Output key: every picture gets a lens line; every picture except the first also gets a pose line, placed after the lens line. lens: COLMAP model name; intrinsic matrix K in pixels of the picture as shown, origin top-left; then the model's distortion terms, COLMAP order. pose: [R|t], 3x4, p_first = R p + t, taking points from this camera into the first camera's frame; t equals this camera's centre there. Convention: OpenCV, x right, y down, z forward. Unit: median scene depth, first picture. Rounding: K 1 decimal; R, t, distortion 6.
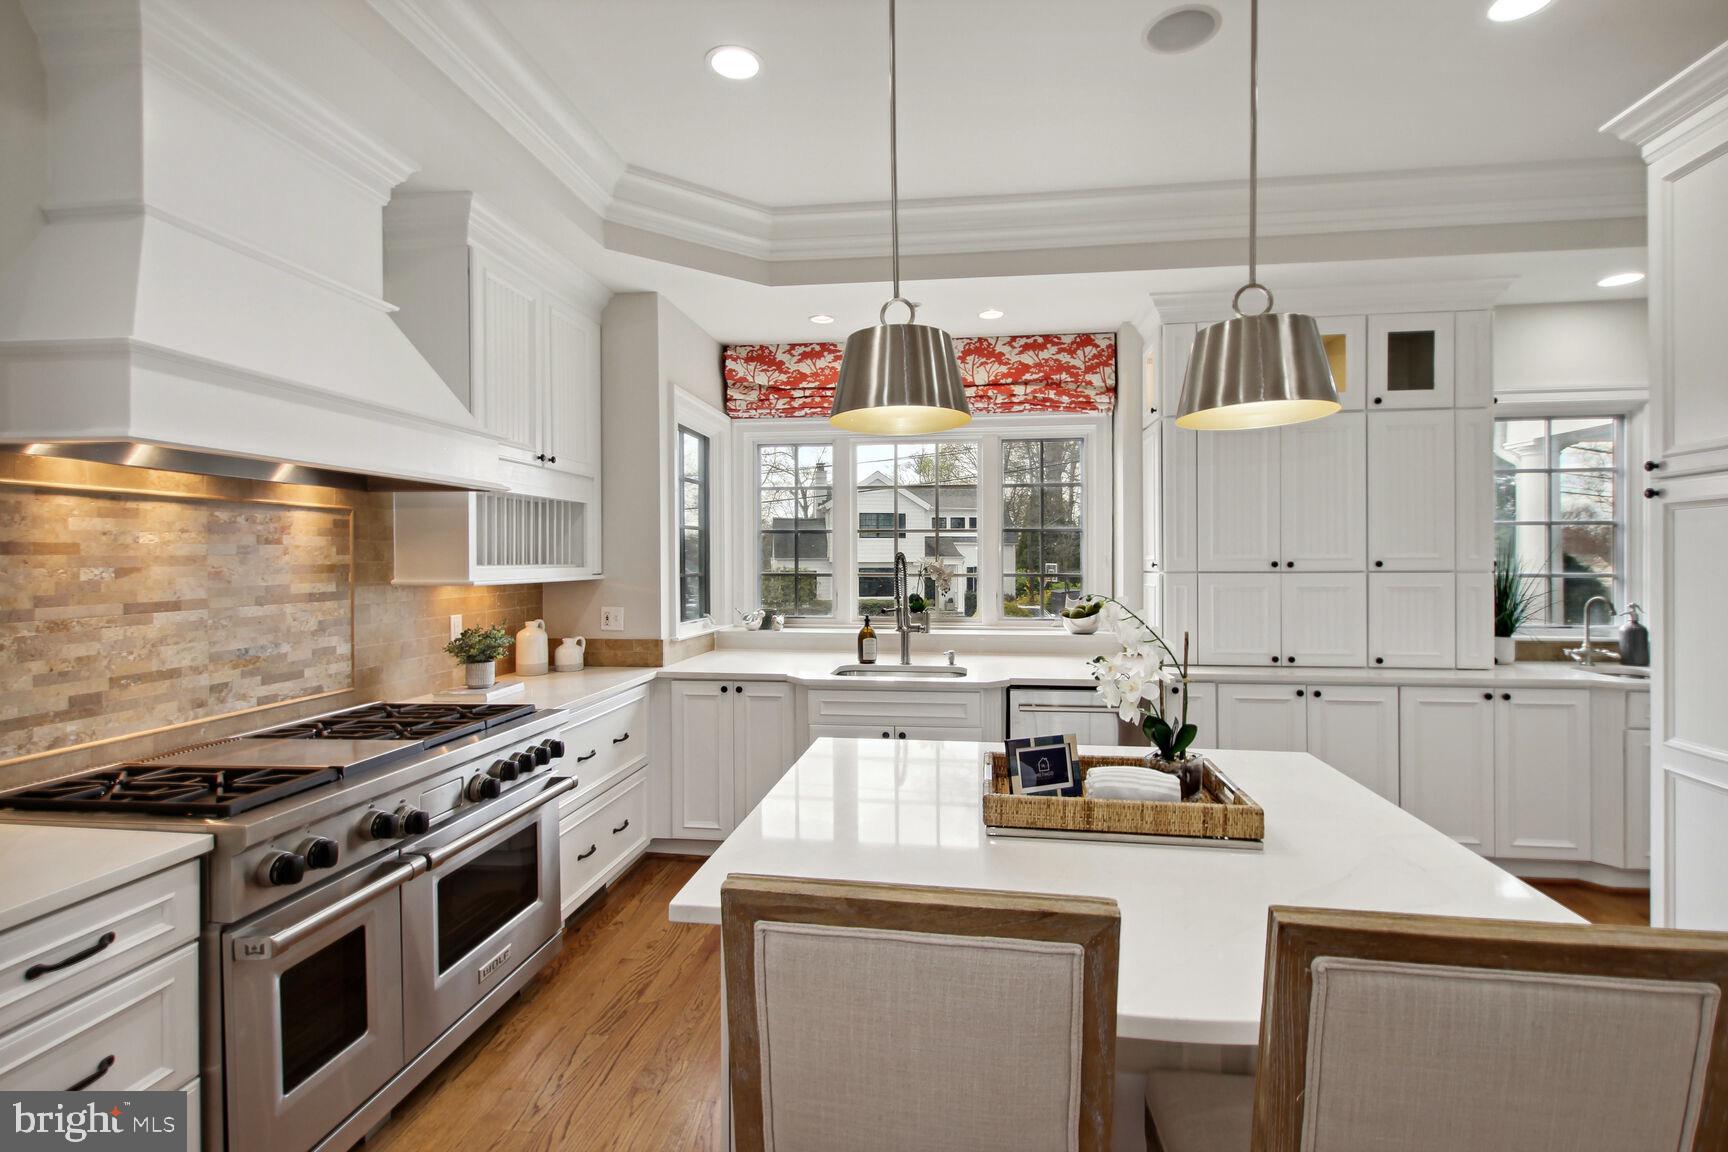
lens RADIAL K [[809.1, 0, 865.5], [0, 809.1, 560.3], [0, 0, 1]] dist [0.018800, -0.007551]
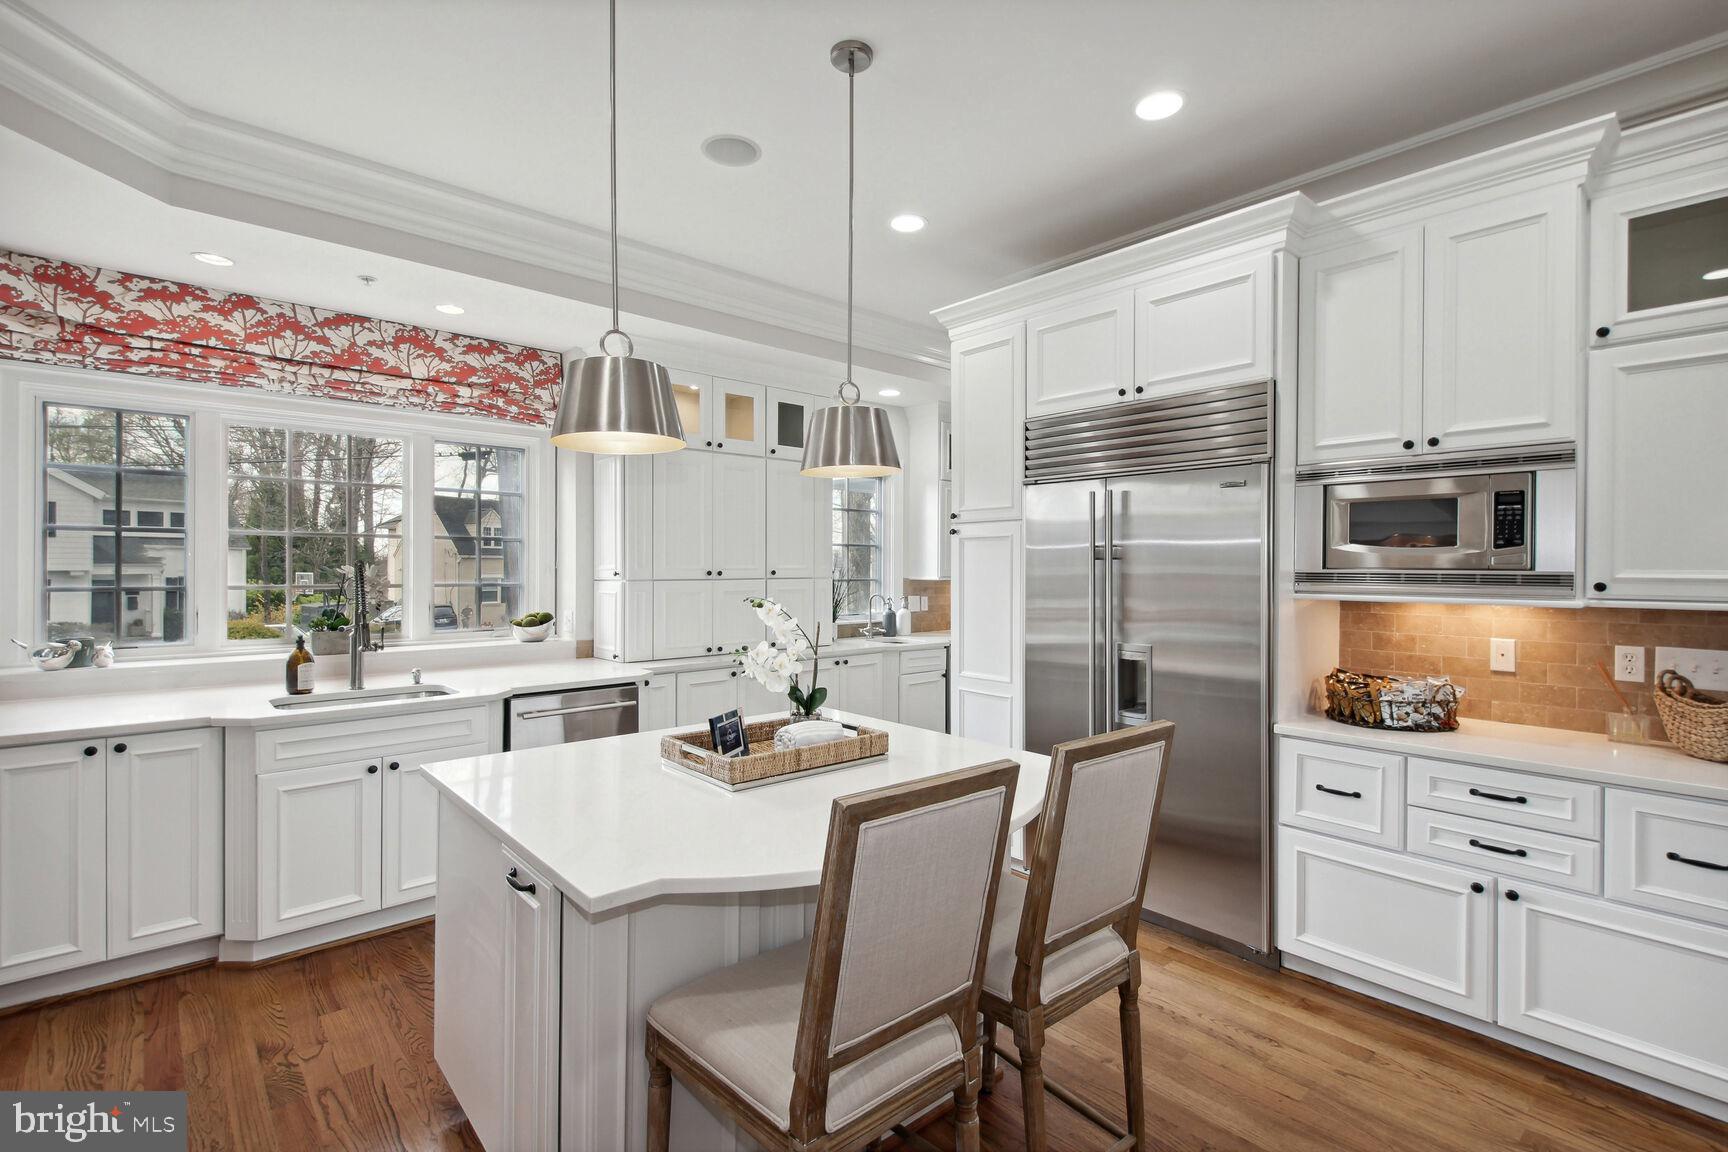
lens RADIAL K [[809.1, 0, 874.8], [0, 809.1, 564.7], [0, 0, 1]] dist [0.018800, -0.007551]
pose [[0.644979, 0.005351, 0.764181, -0.274814], [-0.001206, 0.999981, -0.005984, -0.000913], [-0.764199, 0.002939, 0.644974, 0.013218]]
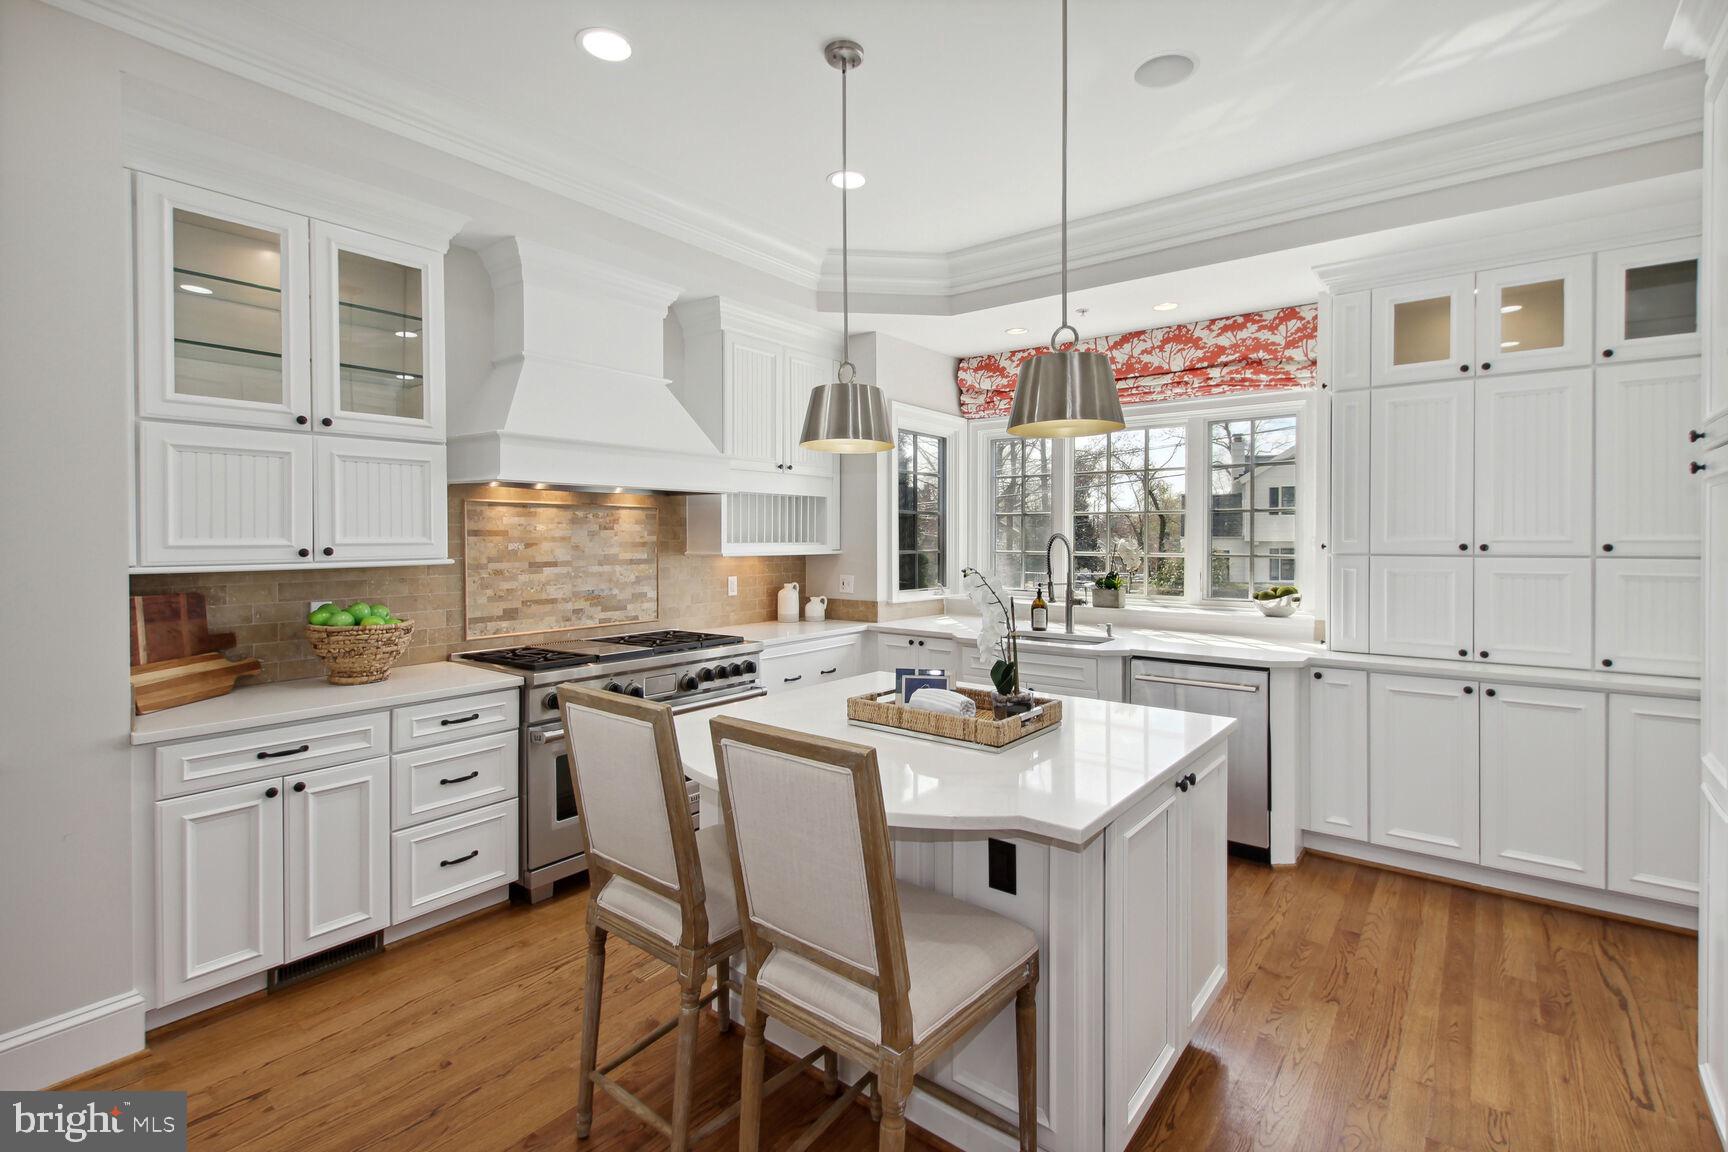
lens RADIAL K [[809.1, 0, 855.9], [0, 809.1, 538.3], [0, 0, 1]] dist [0.018800, -0.007551]
pose [[0.854217, 0.003050, -0.519908, 0.399024], [-0.003317, 0.999994, 0.000417, -0.002904], [0.519906, 0.001368, 0.854222, -0.117215]]
